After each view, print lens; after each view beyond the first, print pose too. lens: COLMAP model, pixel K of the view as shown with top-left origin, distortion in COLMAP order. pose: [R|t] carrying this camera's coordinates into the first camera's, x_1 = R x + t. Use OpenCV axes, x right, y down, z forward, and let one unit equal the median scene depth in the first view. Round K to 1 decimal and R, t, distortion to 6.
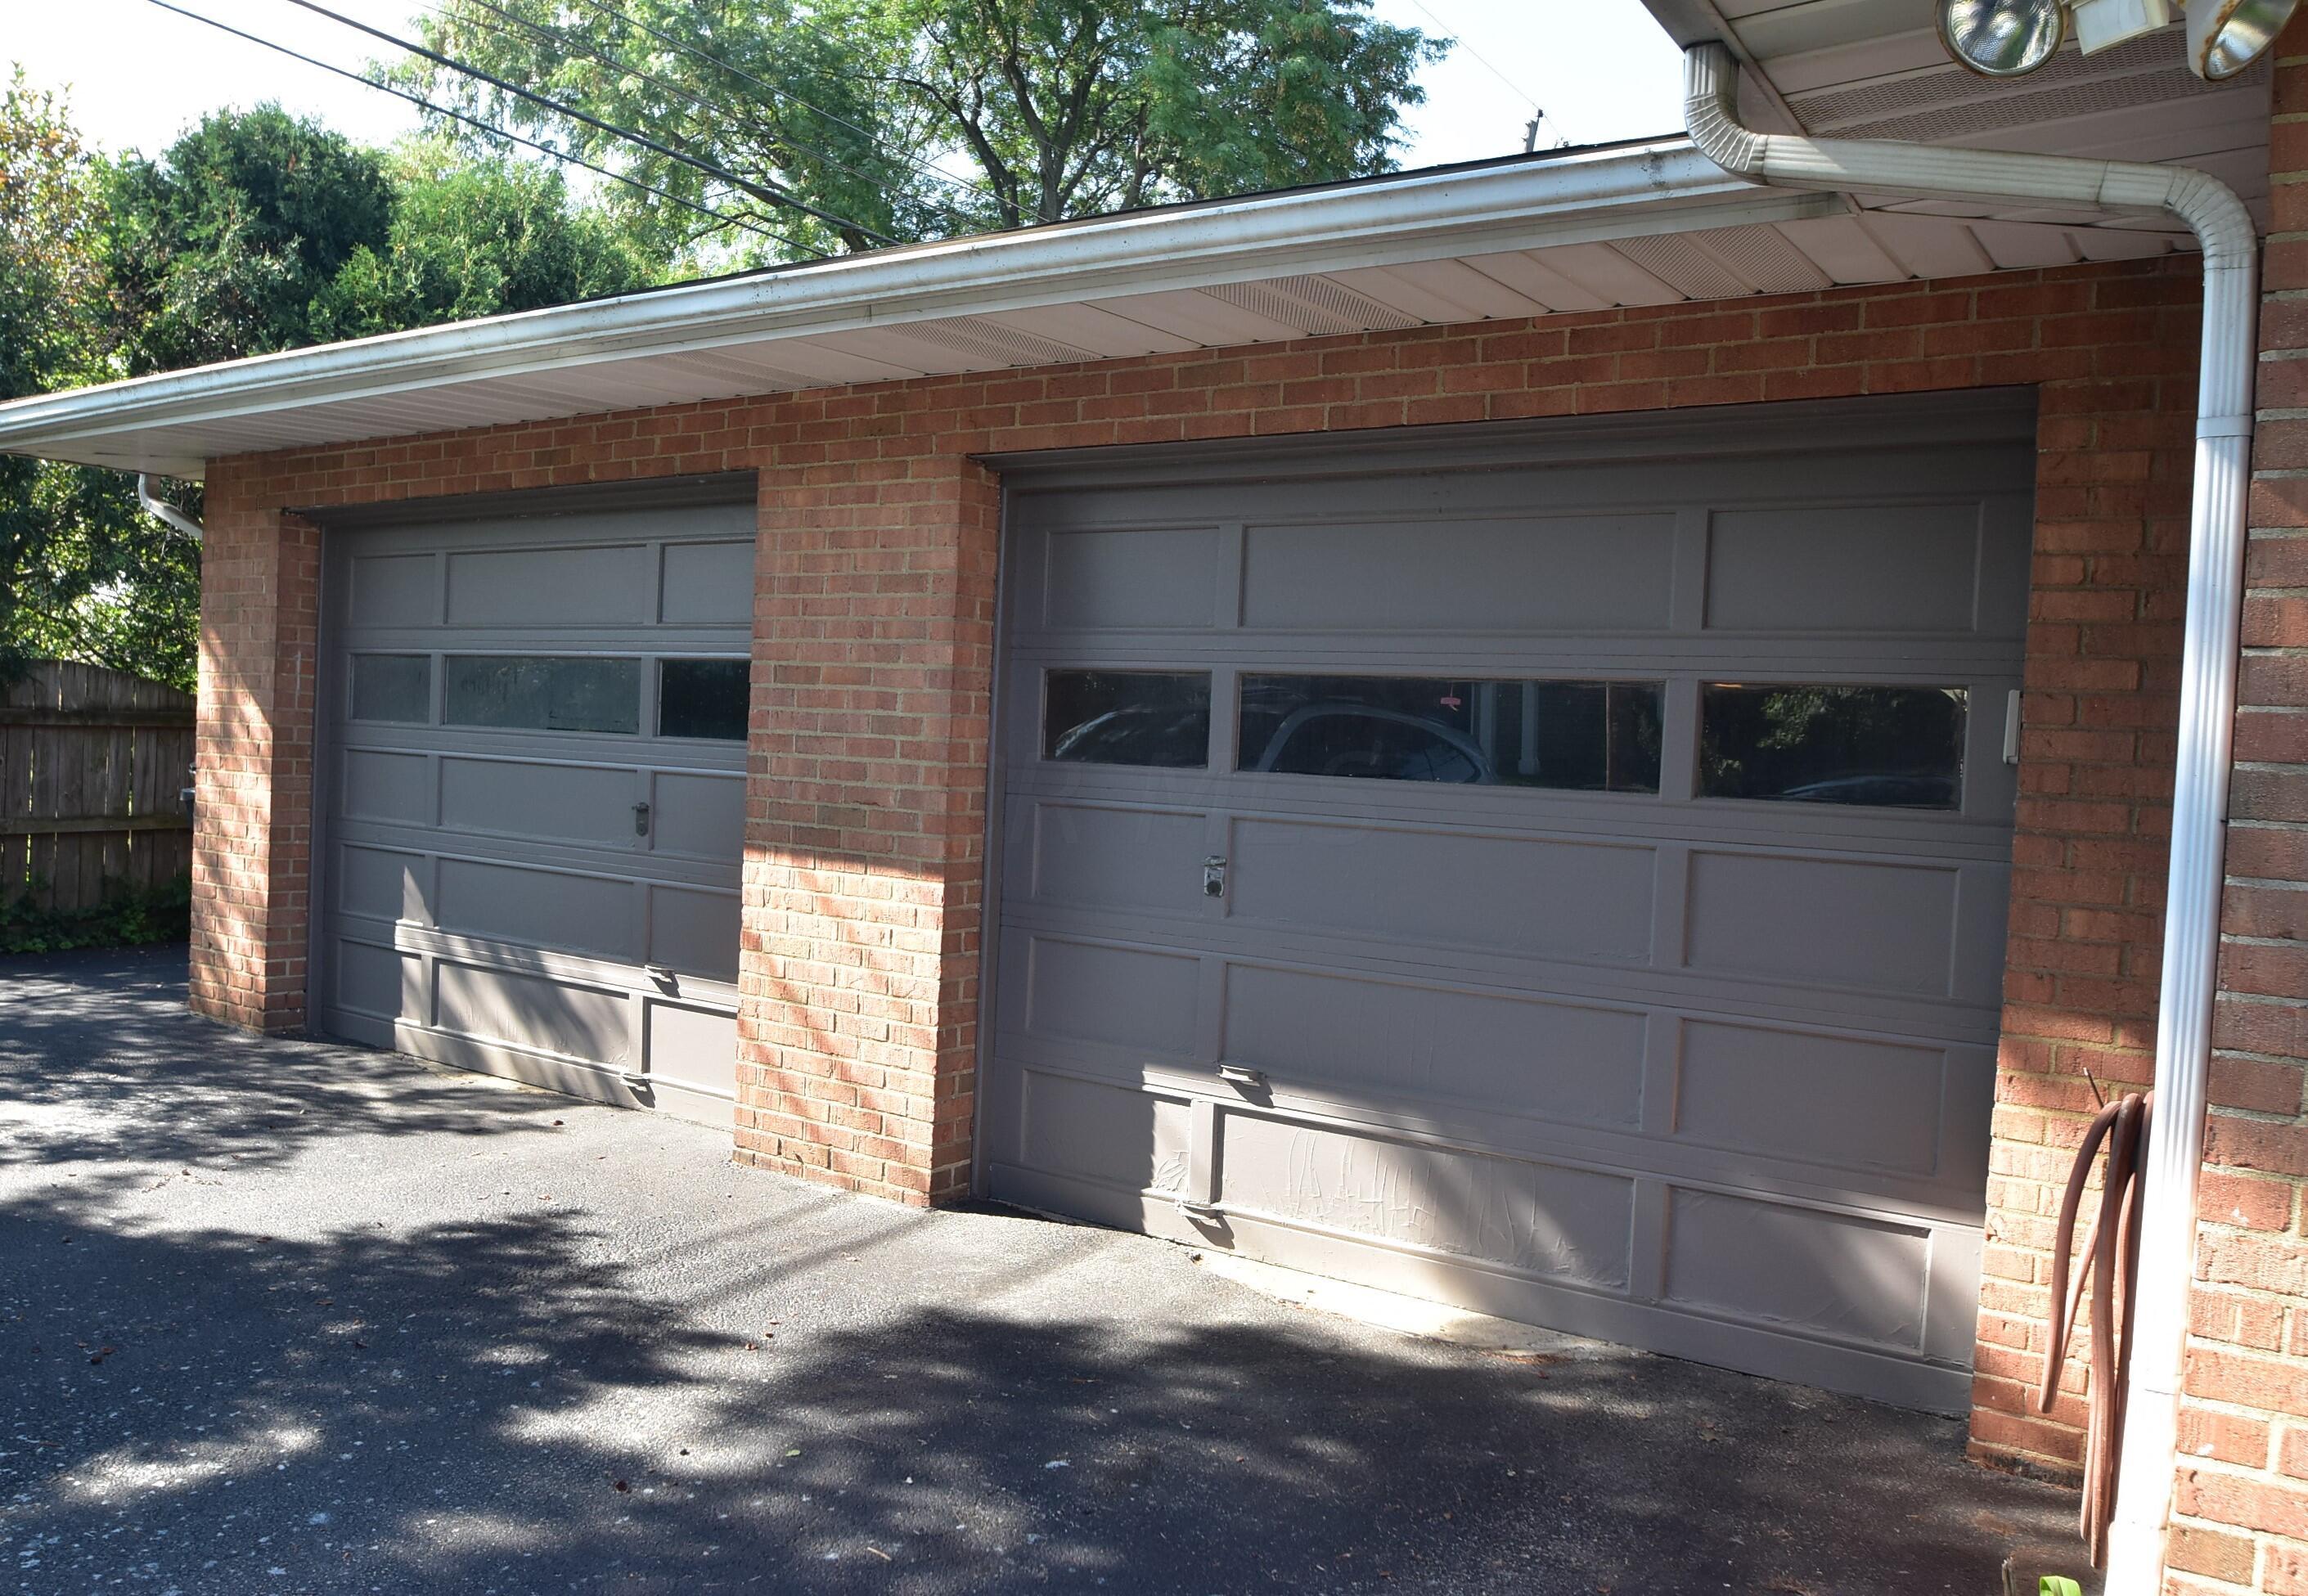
lens RADIAL K [[2092.6, 0, 1152.2], [0, 2092.6, 799.8], [0, 0, 1]] dist [-0.051222, 0.005632]
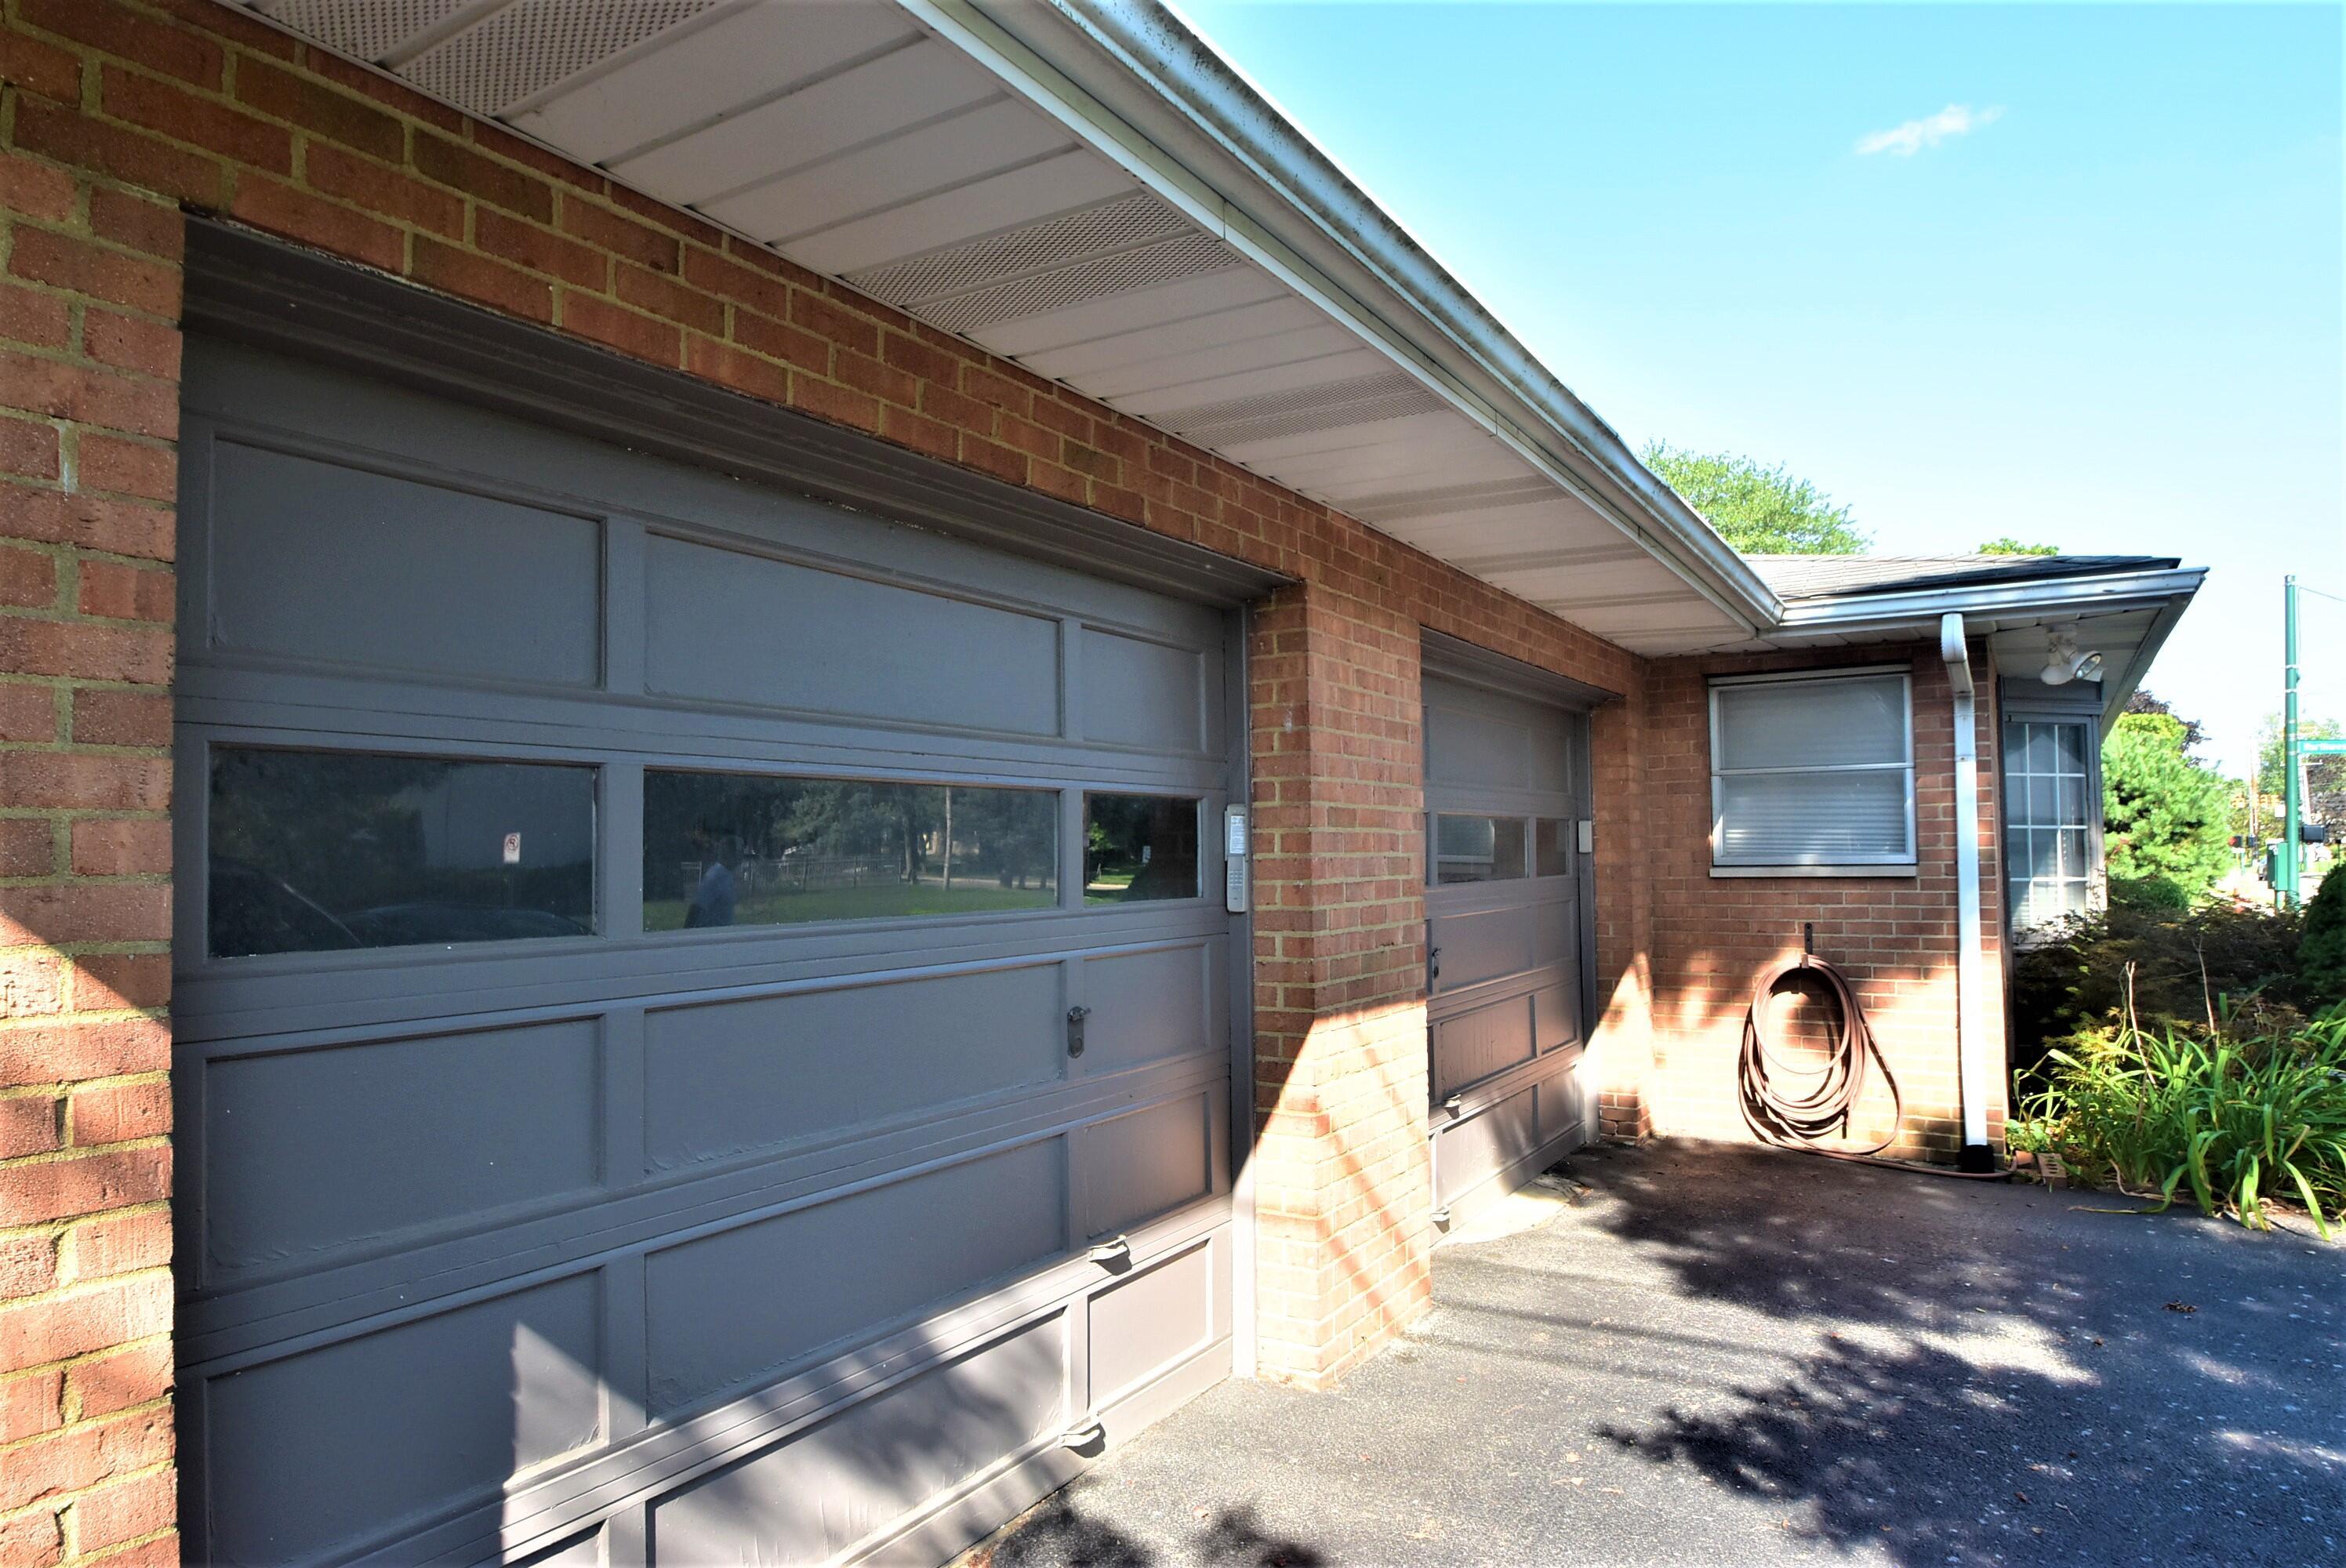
lens RADIAL K [[1428.3, 0, 1169.2], [0, 1428.3, 791.8], [0, 0, 1]] dist [-0.024976, -0.012640]
pose [[-0.110227, -0.001164, 0.993906, -0.967121], [0.035346, 0.999362, 0.005090, -0.094751], [-0.993278, 0.035691, -0.110115, 1.406012]]
